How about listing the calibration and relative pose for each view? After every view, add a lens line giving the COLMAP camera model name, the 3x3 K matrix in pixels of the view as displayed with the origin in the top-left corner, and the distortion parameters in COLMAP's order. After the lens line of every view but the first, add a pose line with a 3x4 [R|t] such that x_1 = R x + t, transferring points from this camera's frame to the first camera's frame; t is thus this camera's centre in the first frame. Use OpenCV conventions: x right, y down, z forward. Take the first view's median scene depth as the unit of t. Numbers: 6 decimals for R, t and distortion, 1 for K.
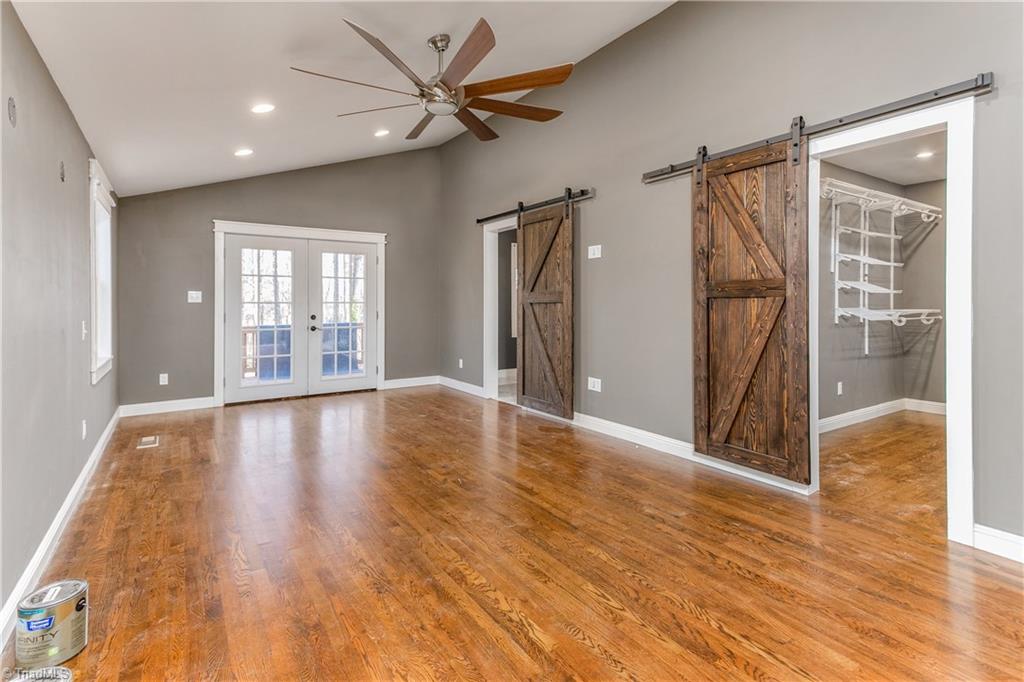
lens RADIAL K [[492.2, 0, 520.4], [0, 492.2, 300.8], [0, 0, 1]] dist [0.023091, 0.000553]
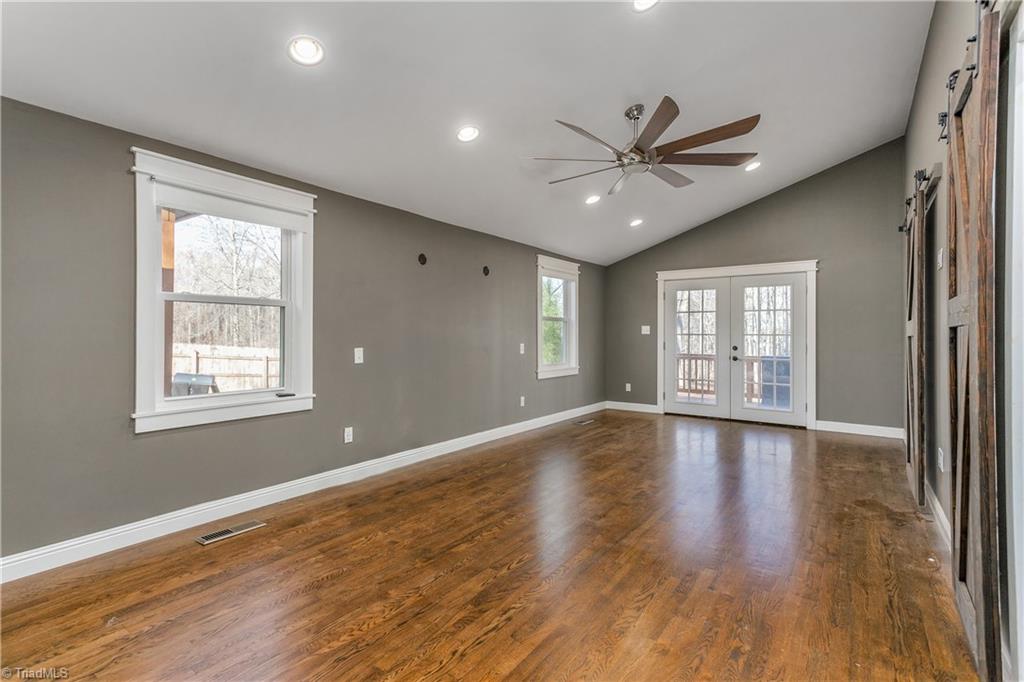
lens RADIAL K [[492.2, 0, 514.5], [0, 492.2, 338.6], [0, 0, 1]] dist [0.023091, 0.000553]
pose [[0.345332, 0.010948, -0.938417, 0.577576], [0.001129, 0.999926, 0.012081, -0.001823], [0.938480, -0.005231, 0.345294, 0.227634]]
